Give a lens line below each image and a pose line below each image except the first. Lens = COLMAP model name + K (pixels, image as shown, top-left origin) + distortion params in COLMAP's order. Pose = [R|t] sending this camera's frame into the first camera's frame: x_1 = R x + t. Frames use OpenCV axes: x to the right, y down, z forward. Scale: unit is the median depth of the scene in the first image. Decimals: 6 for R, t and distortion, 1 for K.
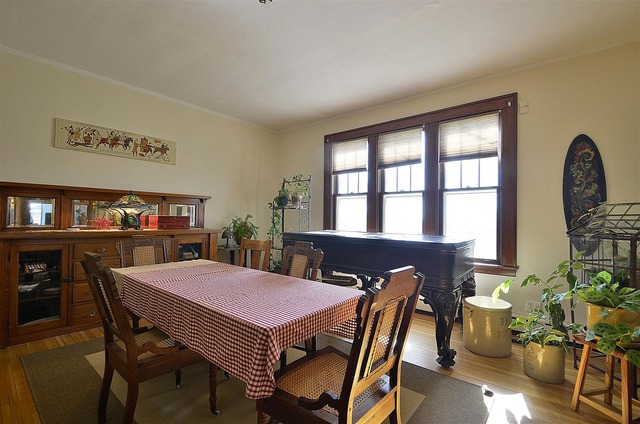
lens RADIAL K [[287.4, 0, 320.0], [0, 287.4, 212.0], [0, 0, 1]] dist [0.000852, -0.000123]
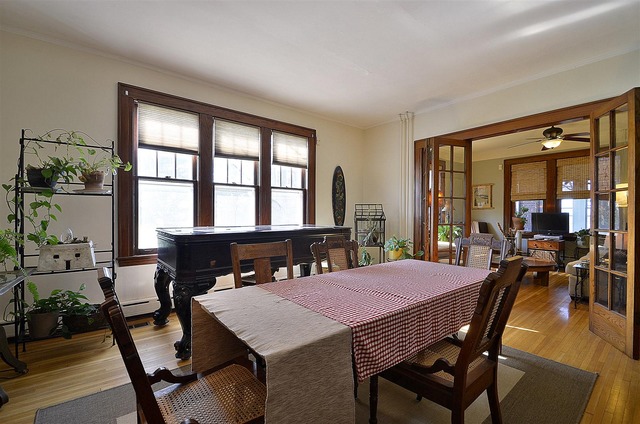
lens RADIAL K [[287.4, 0, 320.0], [0, 287.4, 212.0], [0, 0, 1]] dist [0.000852, -0.000123]
pose [[0.183855, -0.005746, 0.982937, -0.659182], [-0.022114, 0.999706, 0.009980, 0.008915], [-0.982705, -0.023571, 0.183674, 0.534389]]
